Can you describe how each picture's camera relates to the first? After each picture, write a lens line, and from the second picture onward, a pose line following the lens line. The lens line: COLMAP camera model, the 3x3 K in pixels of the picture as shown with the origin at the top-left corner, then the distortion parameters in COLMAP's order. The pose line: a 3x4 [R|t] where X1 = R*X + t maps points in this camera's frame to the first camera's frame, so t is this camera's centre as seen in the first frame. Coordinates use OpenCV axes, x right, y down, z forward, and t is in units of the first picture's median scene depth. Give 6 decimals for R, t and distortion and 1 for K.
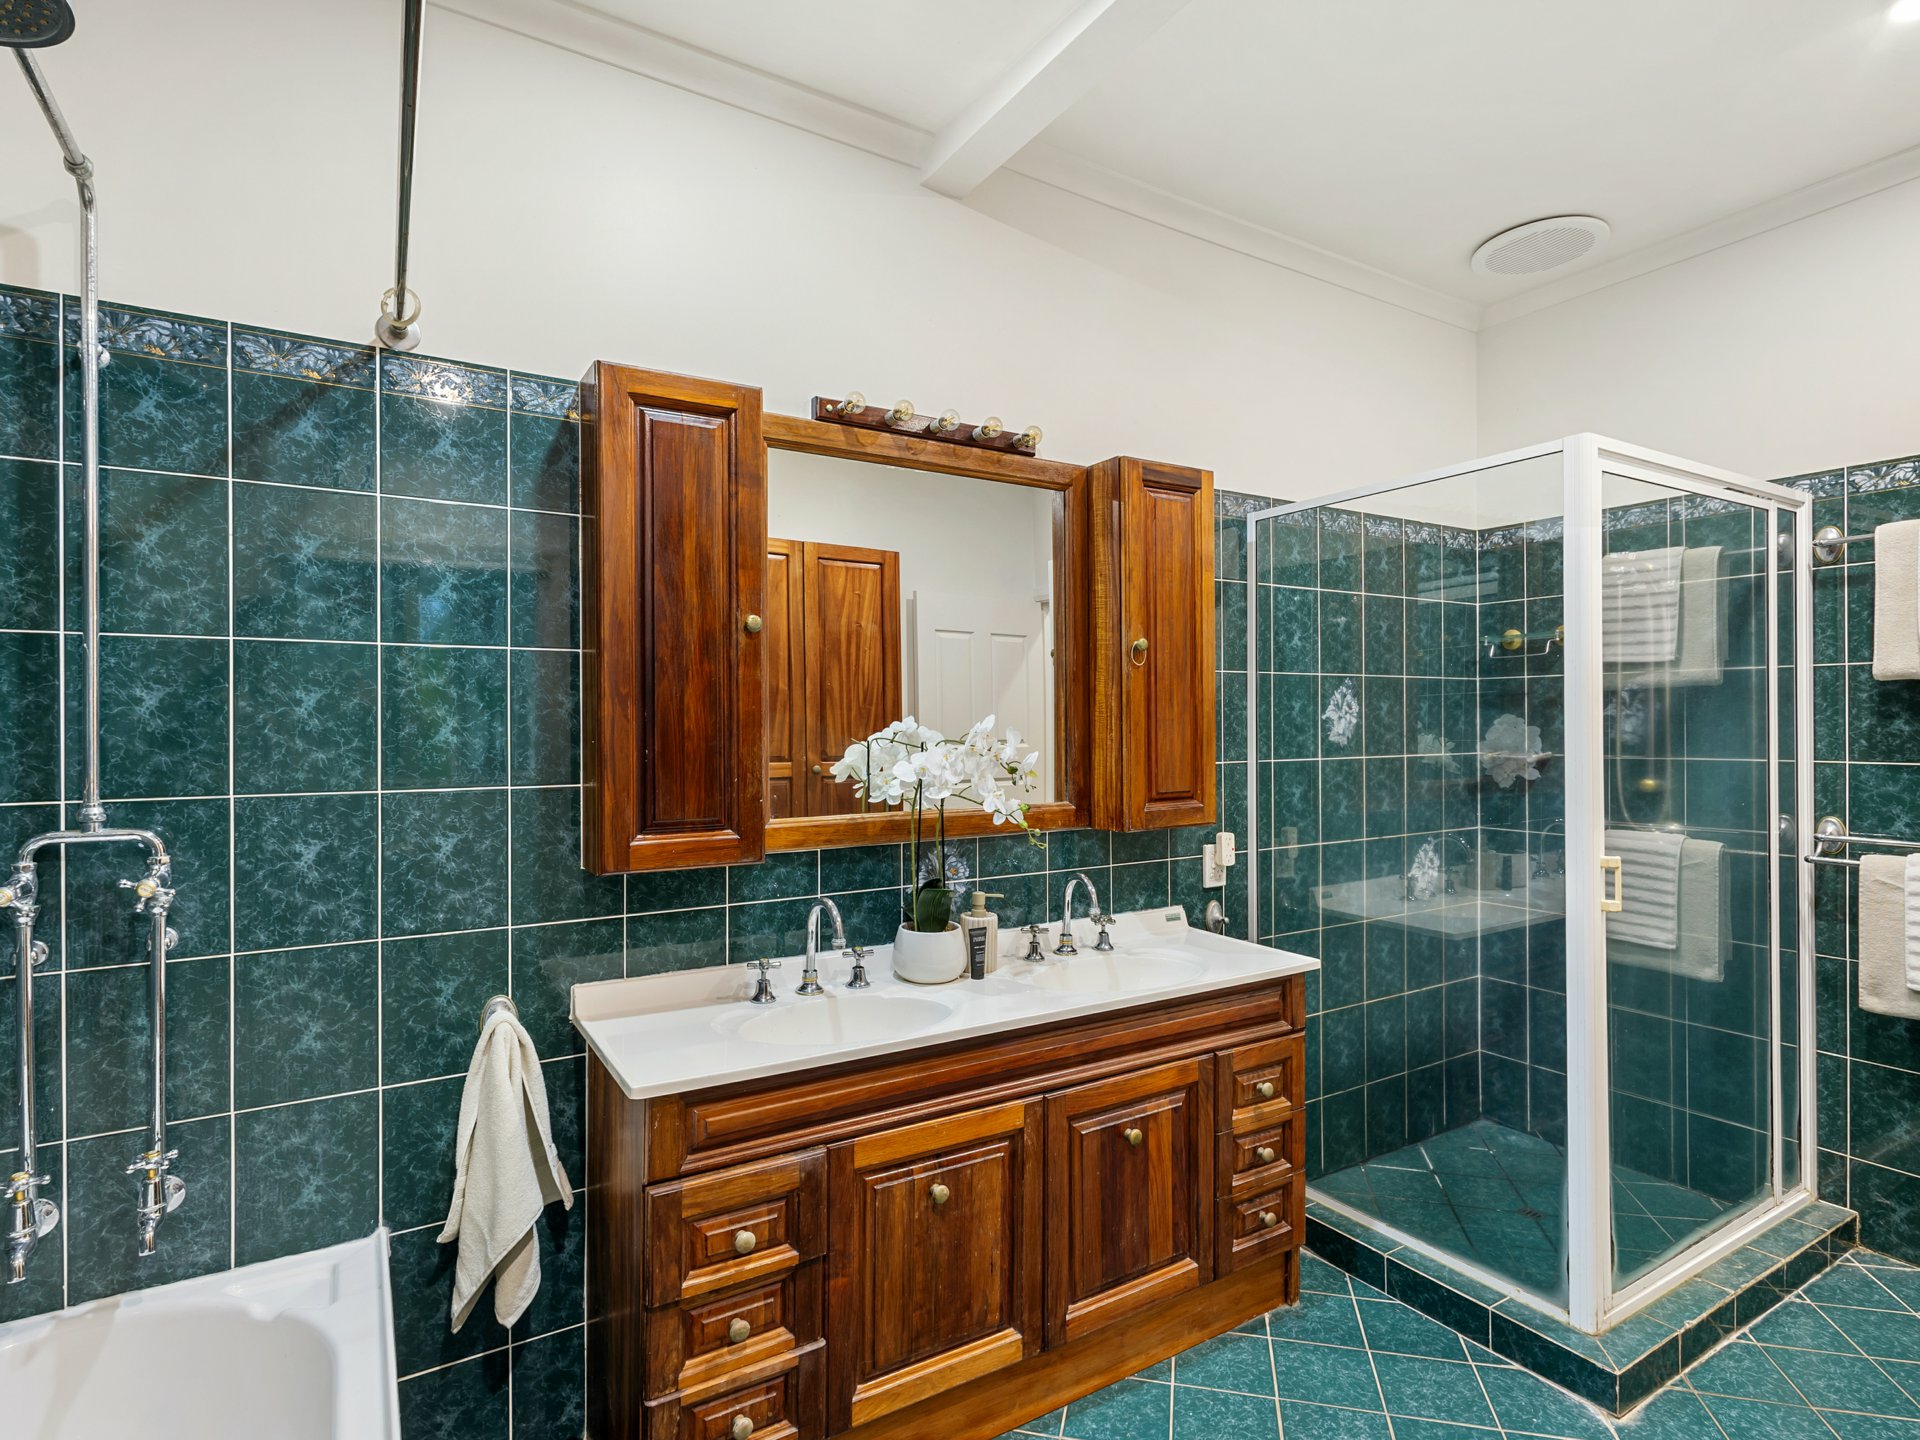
lens RADIAL K [[995.4, 0, 959.8], [0, 995.4, 727.5], [0, 0, 1]] dist [0.035106, 0.001948]
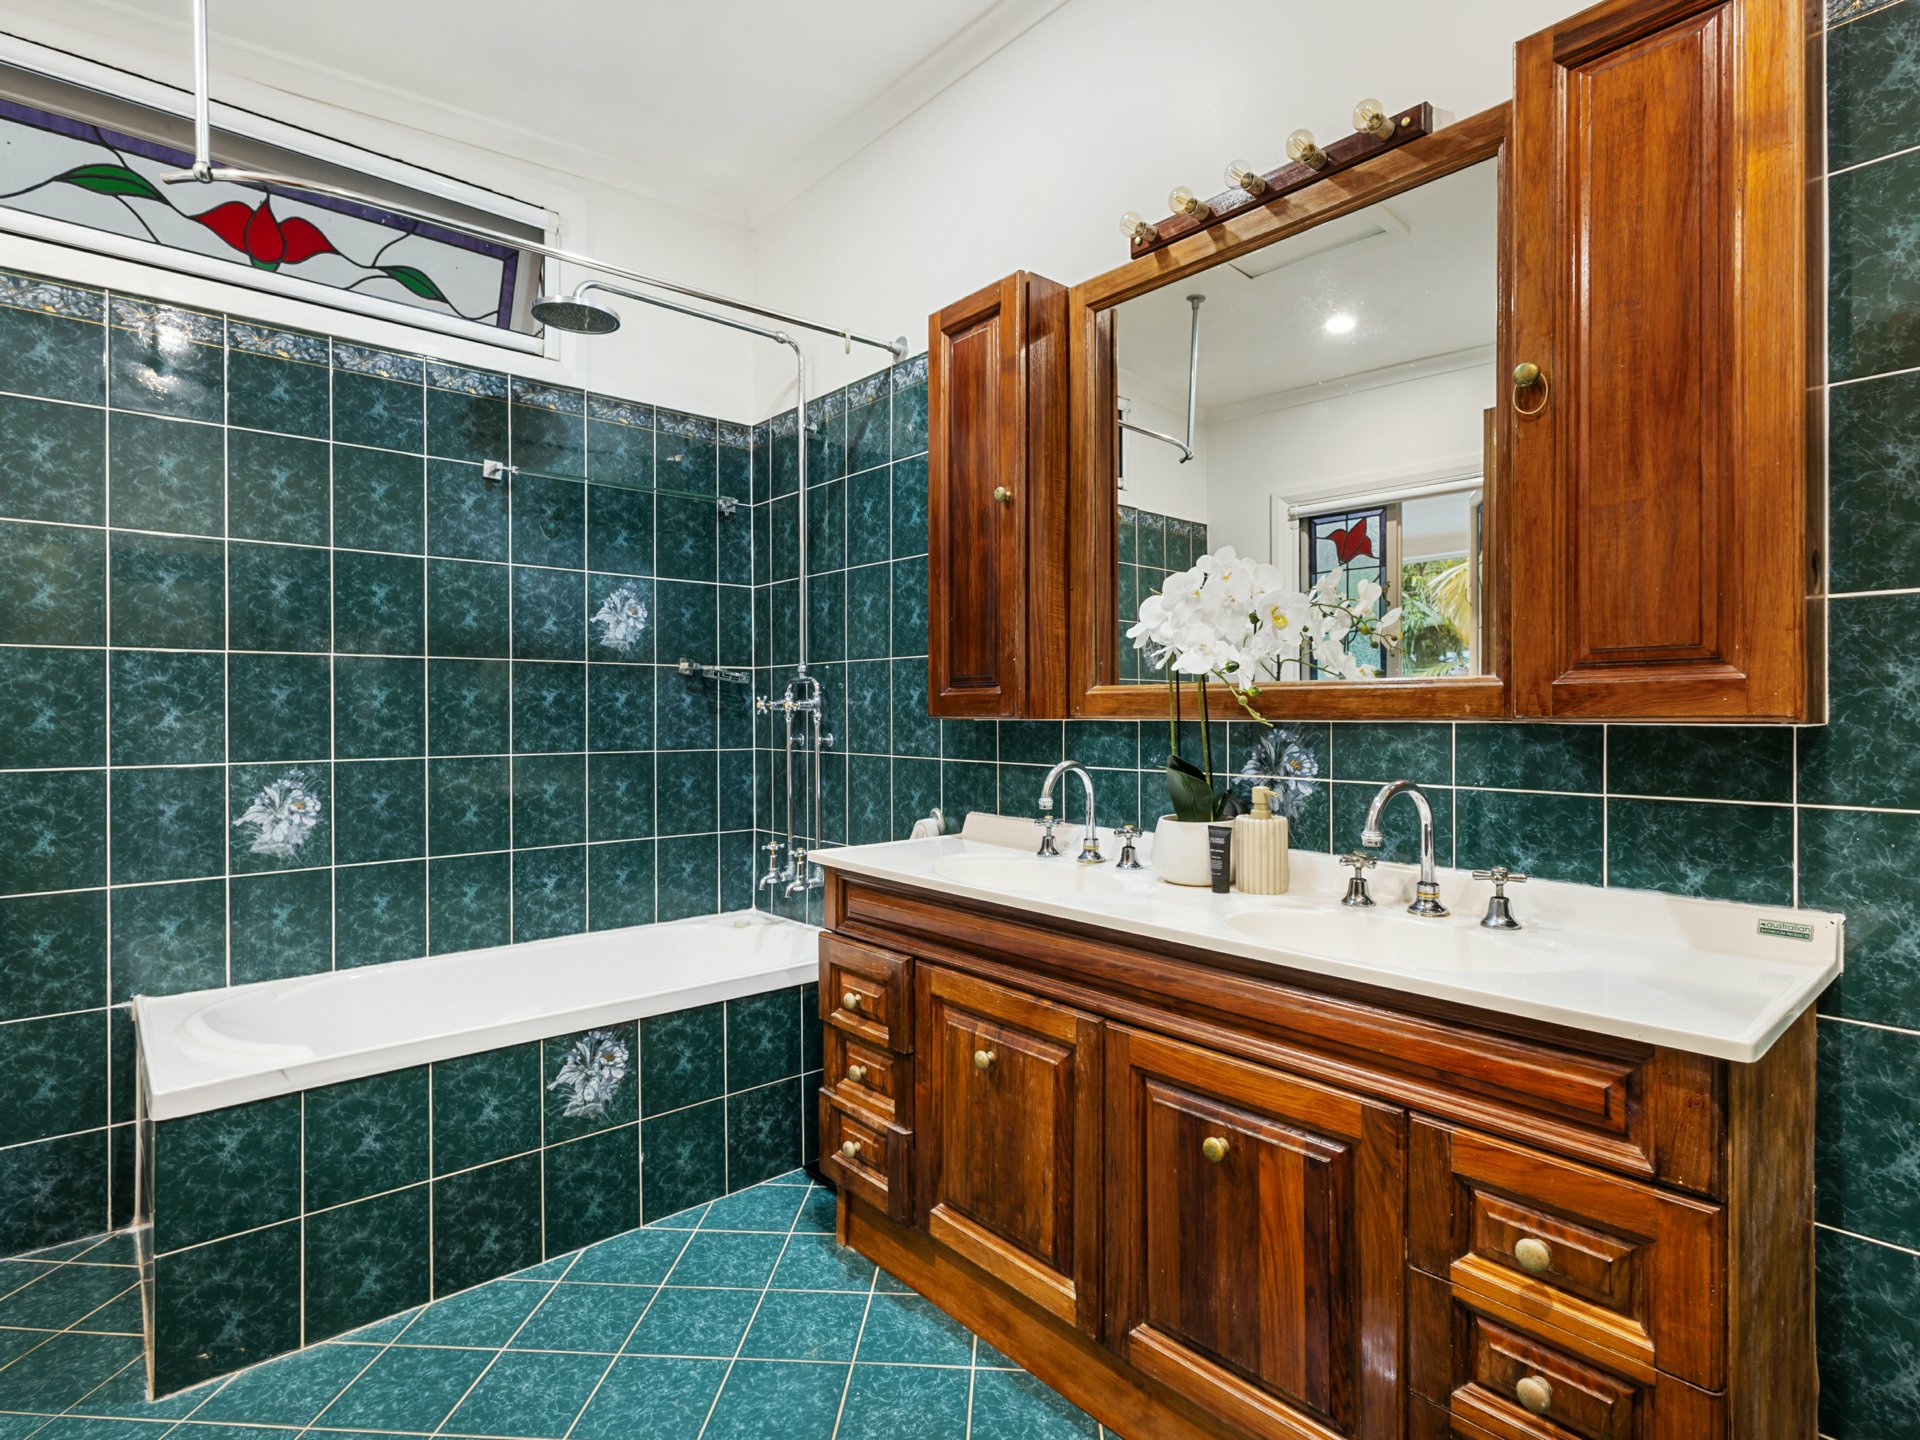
lens RADIAL K [[995.4, 0, 961.5], [0, 995.4, 707.2], [0, 0, 1]] dist [0.035106, 0.001948]
pose [[0.180202, 0.003390, -0.983624, 0.759272], [-0.000574, 0.999994, 0.003342, 0.109100], [0.983630, -0.000038, 0.180203, 0.683199]]
